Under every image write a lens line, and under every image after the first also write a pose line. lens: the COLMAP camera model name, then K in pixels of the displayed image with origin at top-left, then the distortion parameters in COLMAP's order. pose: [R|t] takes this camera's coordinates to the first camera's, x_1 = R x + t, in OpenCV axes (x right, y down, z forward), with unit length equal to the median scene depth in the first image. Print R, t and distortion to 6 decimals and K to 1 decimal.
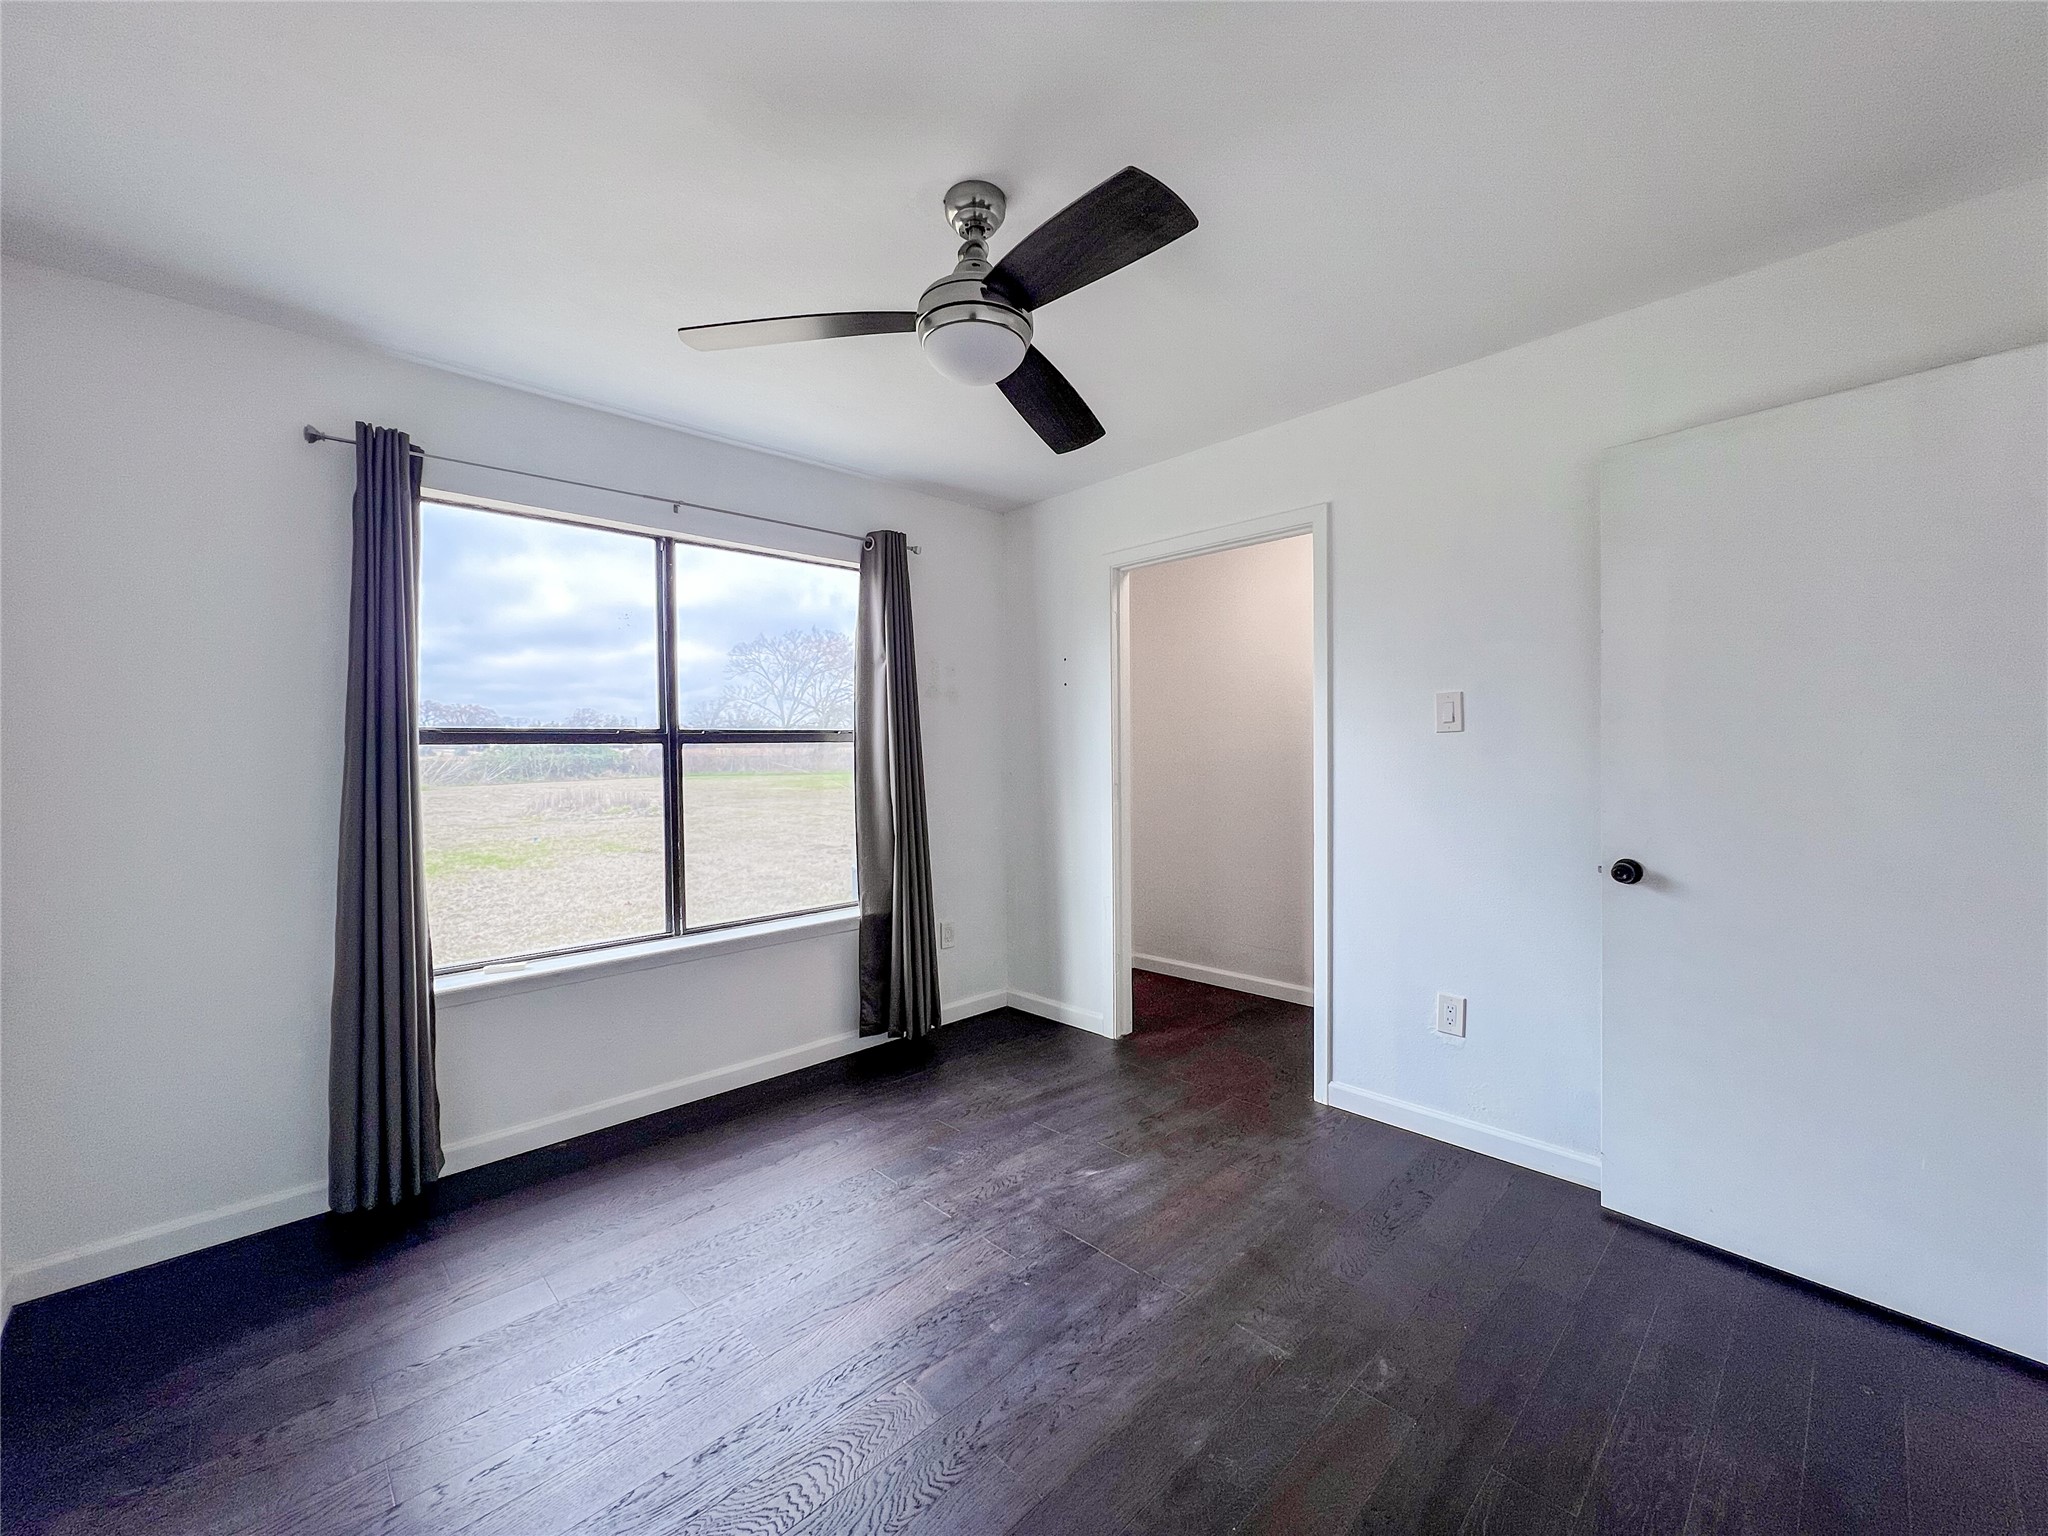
lens RADIAL K [[815.9, 0, 1015.7], [0, 815.9, 755.0], [0, 0, 1]] dist [-0.002862, 0.000633]
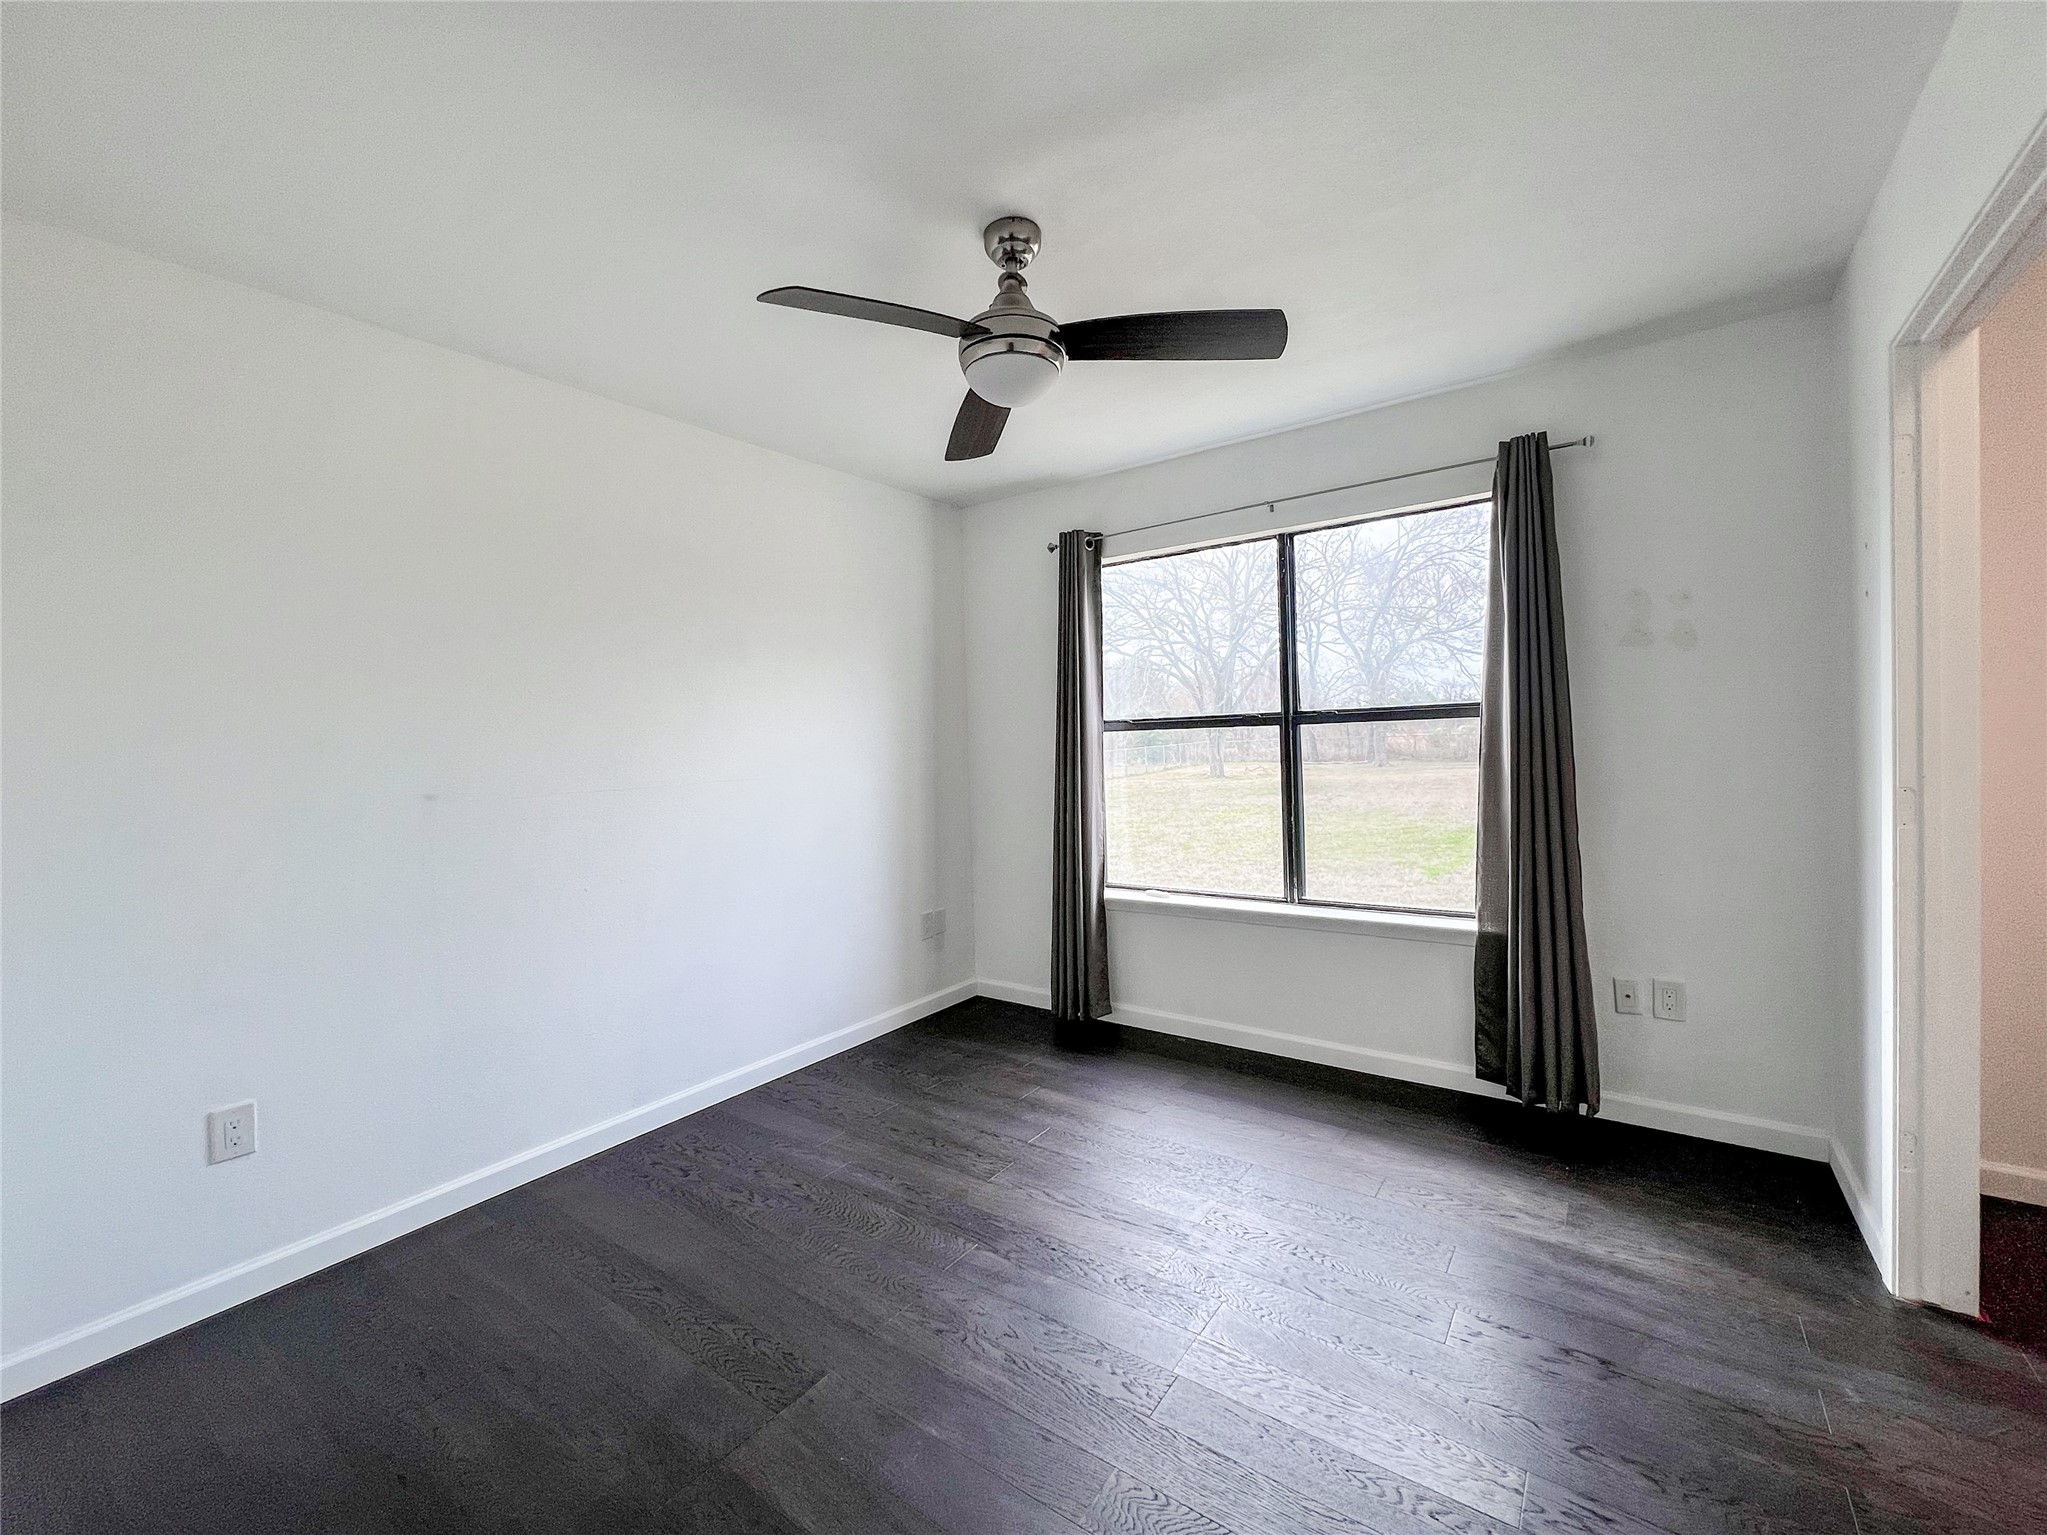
lens RADIAL K [[822.2, 0, 1011.5], [0, 822.2, 759.6], [0, 0, 1]] dist [-0.003601, 0.000831]
pose [[0.193147, 0.027348, -0.980789, 0.570250], [0.024434, 0.999167, 0.032672, -0.013157], [0.980866, -0.030275, 0.192318, 0.428956]]
